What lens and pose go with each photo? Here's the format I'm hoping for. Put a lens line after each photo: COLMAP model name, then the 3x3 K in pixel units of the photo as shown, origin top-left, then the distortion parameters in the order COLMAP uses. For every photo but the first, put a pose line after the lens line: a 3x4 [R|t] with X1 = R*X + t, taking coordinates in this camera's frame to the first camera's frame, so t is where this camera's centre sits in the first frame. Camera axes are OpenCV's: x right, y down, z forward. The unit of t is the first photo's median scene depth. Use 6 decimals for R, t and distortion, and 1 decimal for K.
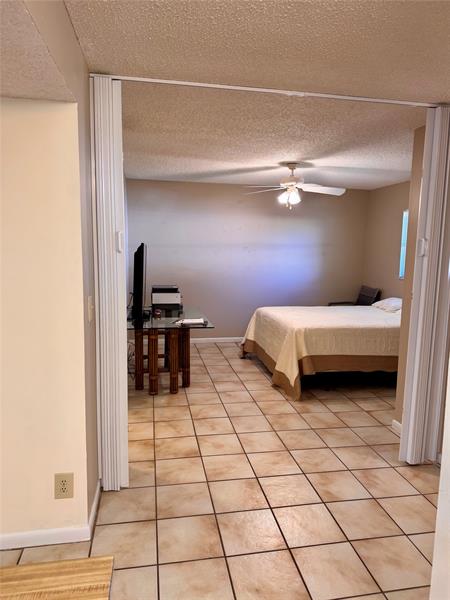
lens RADIAL K [[418.5, 0, 225.0], [0, 418.5, 300.0], [0, 0, 1]] dist [-0.031736, -0.001464]
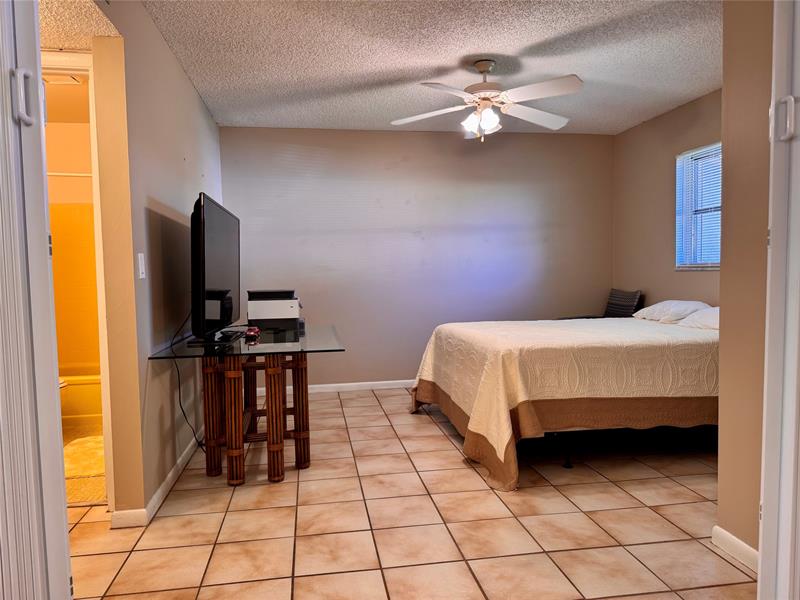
lens RADIAL K [[558.0, 0, 400.0], [0, 558.0, 300.0], [0, 0, 1]] dist [-0.031736, -0.001464]
pose [[0.999092, -0.036291, -0.022302, 0.056669], [0.034445, 0.996343, -0.078196, 0.055422], [0.025058, 0.077356, 0.996689, 0.284860]]
